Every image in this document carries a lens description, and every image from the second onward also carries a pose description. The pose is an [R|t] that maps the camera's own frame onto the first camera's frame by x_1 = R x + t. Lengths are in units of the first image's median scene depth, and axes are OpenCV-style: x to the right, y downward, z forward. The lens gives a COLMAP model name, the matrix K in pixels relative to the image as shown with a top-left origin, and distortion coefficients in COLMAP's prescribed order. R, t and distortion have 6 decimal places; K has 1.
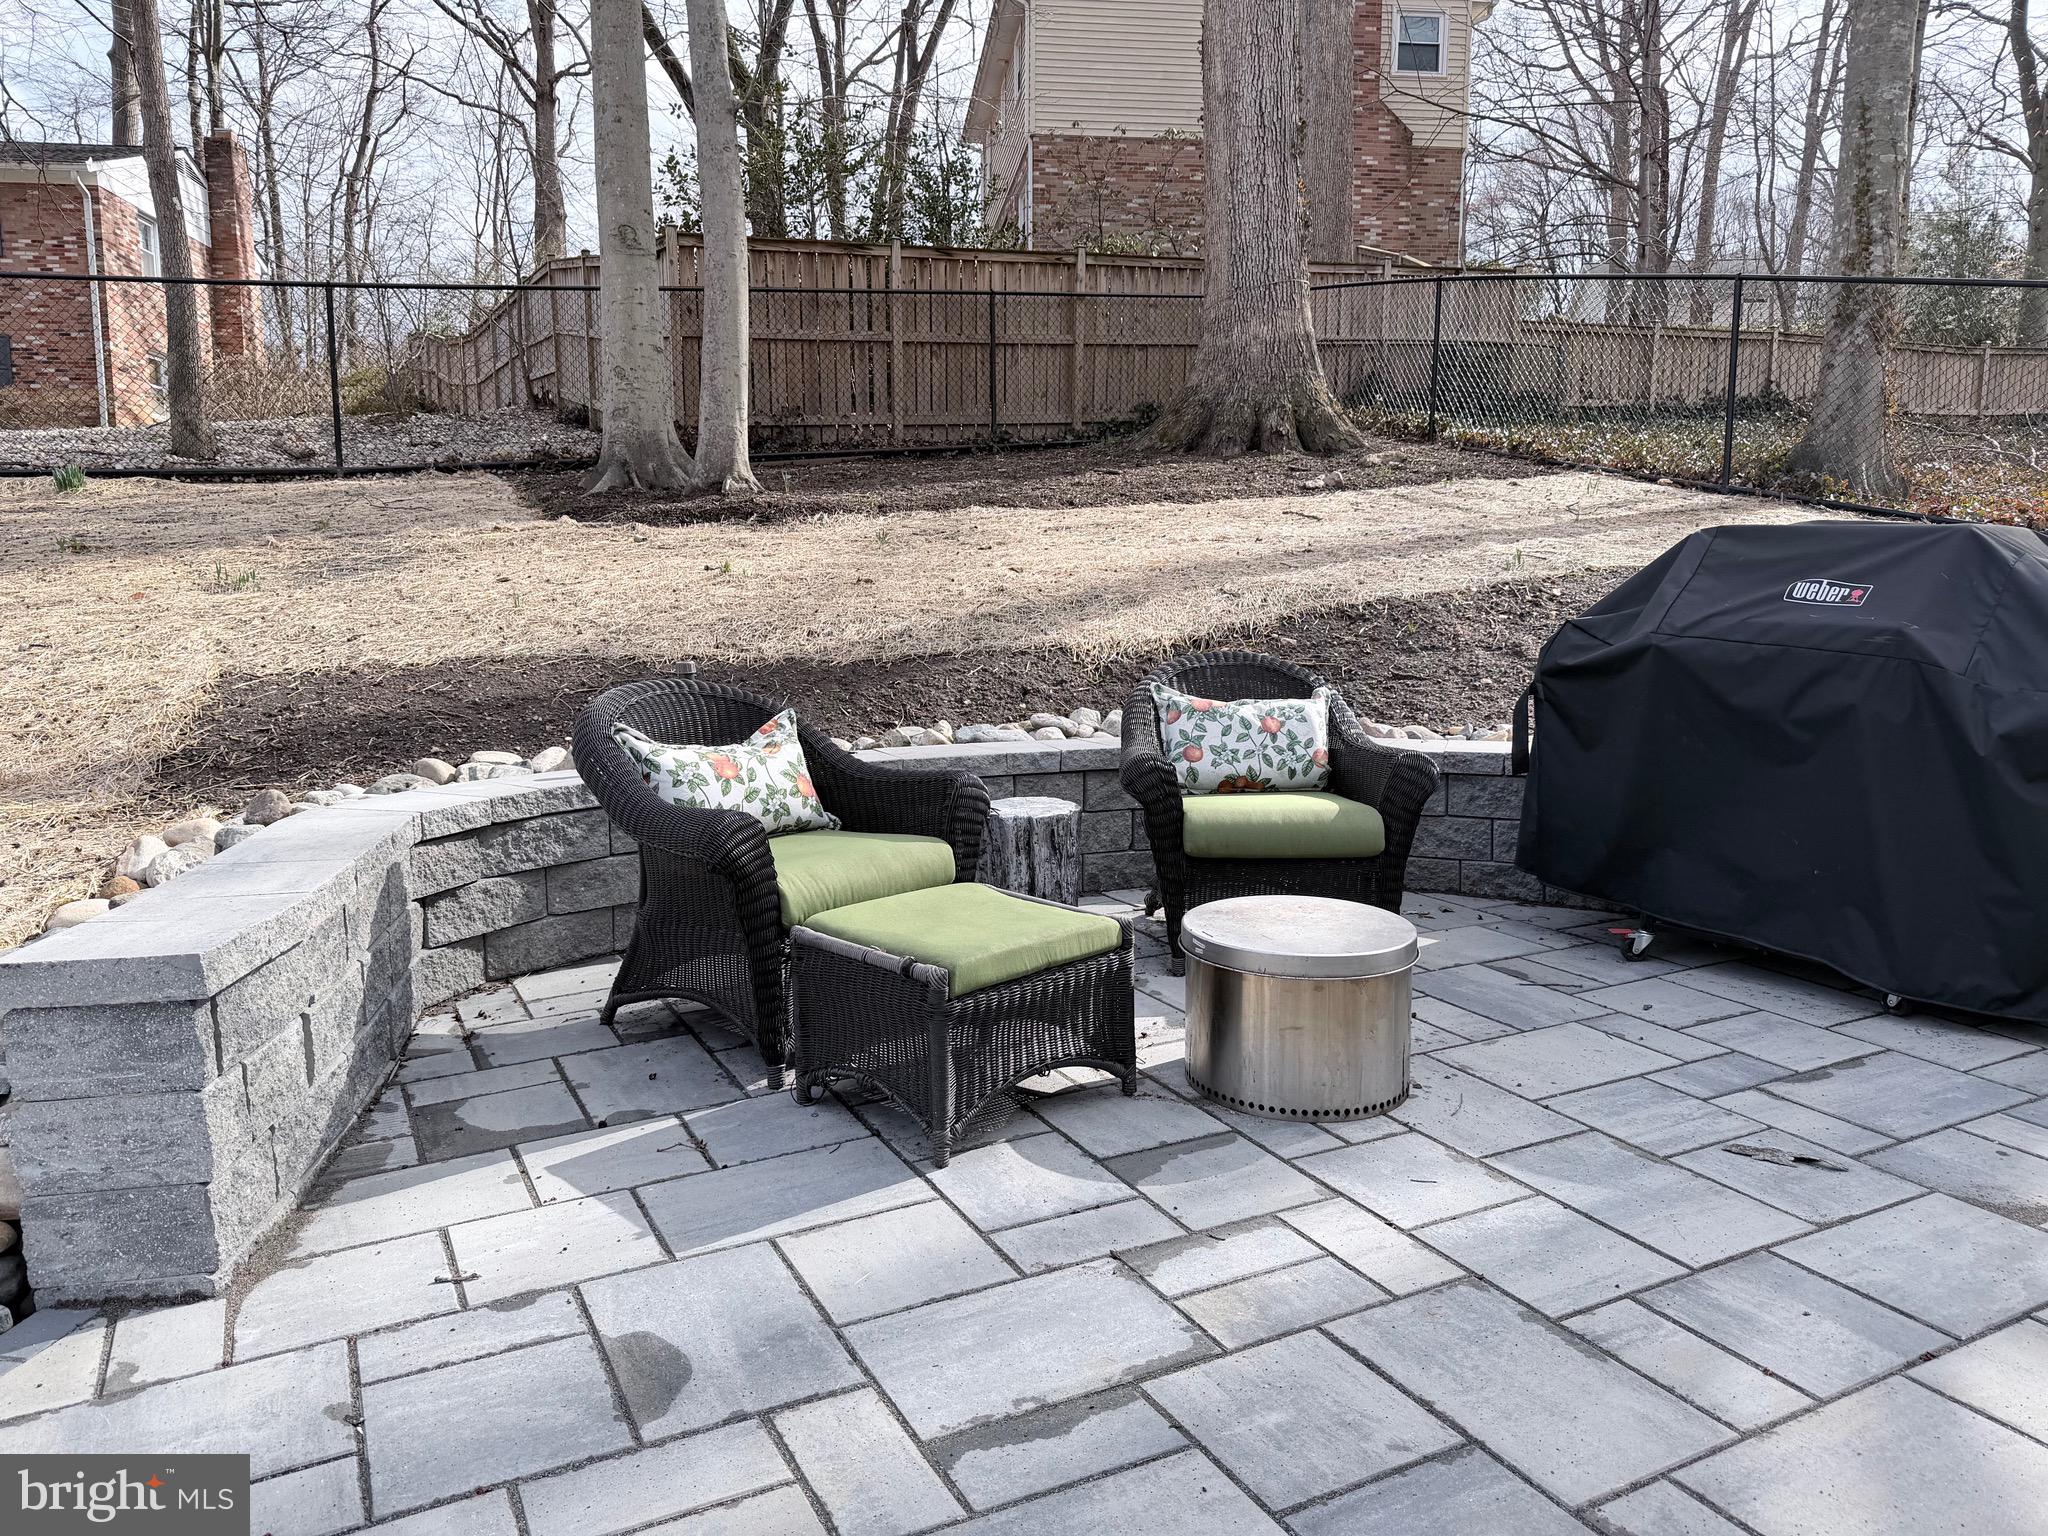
lens RADIAL K [[1401.6, 0, 1024.0], [0, 1401.6, 768.0], [0, 0, 1]] dist [0.124700, -0.193961]
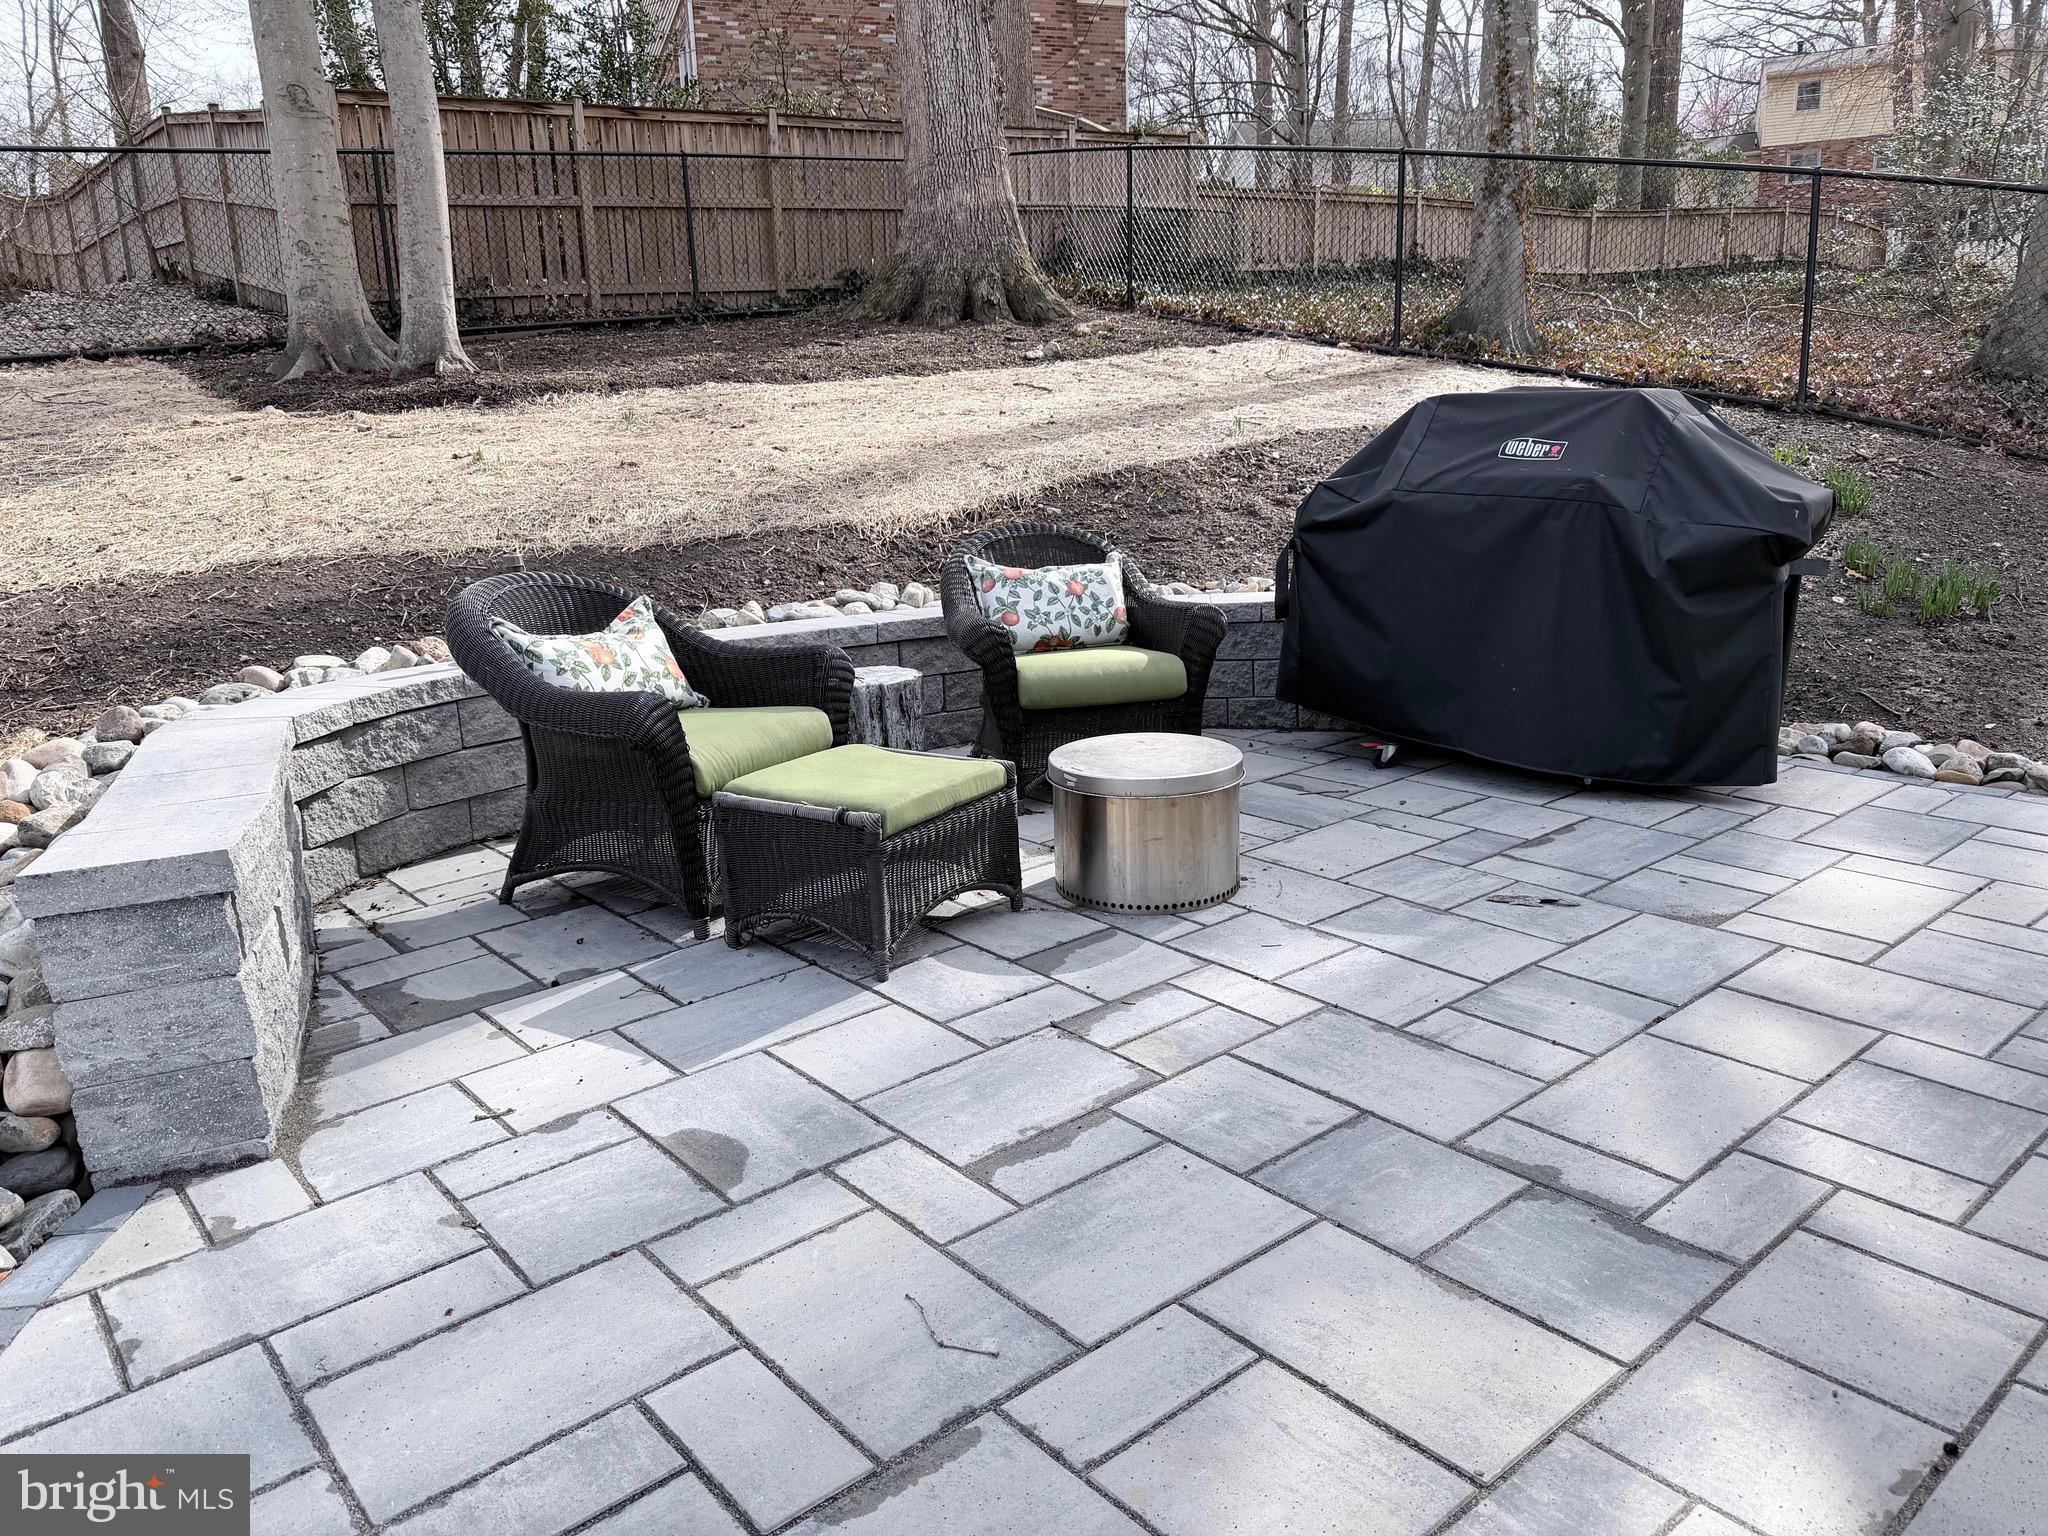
lens RADIAL K [[1389.3, 0, 1019.8], [0, 1389.3, 755.3], [0, 0, 1]] dist [0.193167, -0.398001]
pose [[0.976305, -0.079025, 0.201455, -0.102972], [0.062195, 0.994127, 0.088558, 0.000610], [-0.207270, -0.073930, 0.975486, -0.085503]]
